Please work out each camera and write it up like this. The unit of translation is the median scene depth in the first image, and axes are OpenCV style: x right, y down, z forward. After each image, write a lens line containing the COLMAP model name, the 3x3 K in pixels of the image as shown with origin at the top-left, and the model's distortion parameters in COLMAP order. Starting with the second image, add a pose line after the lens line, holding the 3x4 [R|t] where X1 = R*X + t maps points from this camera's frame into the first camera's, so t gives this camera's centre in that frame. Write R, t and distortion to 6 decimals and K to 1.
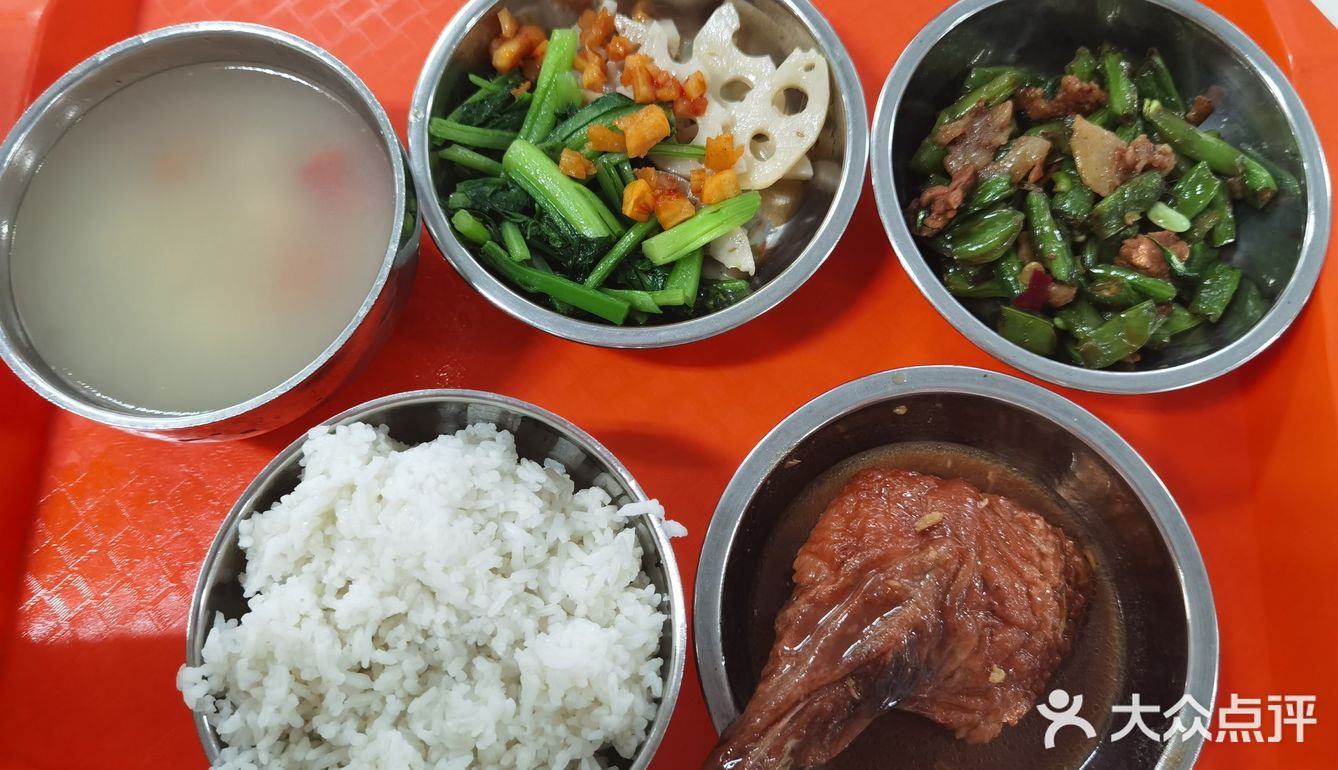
lens RADIAL K [[1144.7, 0, 666.3], [0, 1144.7, 350.2], [0, 0, 1]] dist [-0.008430, -0.004385]
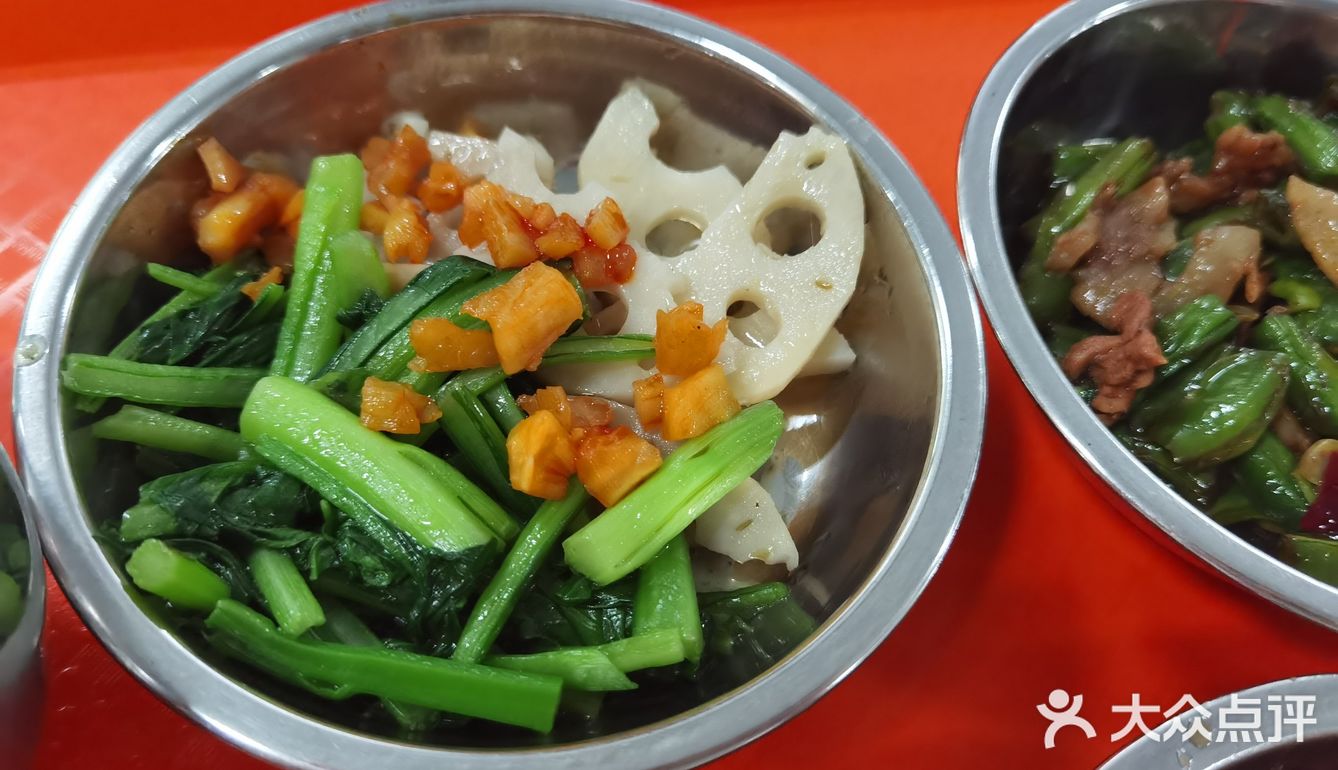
lens RADIAL K [[1172.8, 0, 669.0], [0, 1172.8, 385.0], [0, 0, 1]] dist [-0.005415, -0.175325]
pose [[0.971147, -0.153295, 0.182685, -0.056333], [0.189307, 0.961416, -0.199606, -0.051573], [-0.145038, 0.228430, 0.962696, 0.509273]]
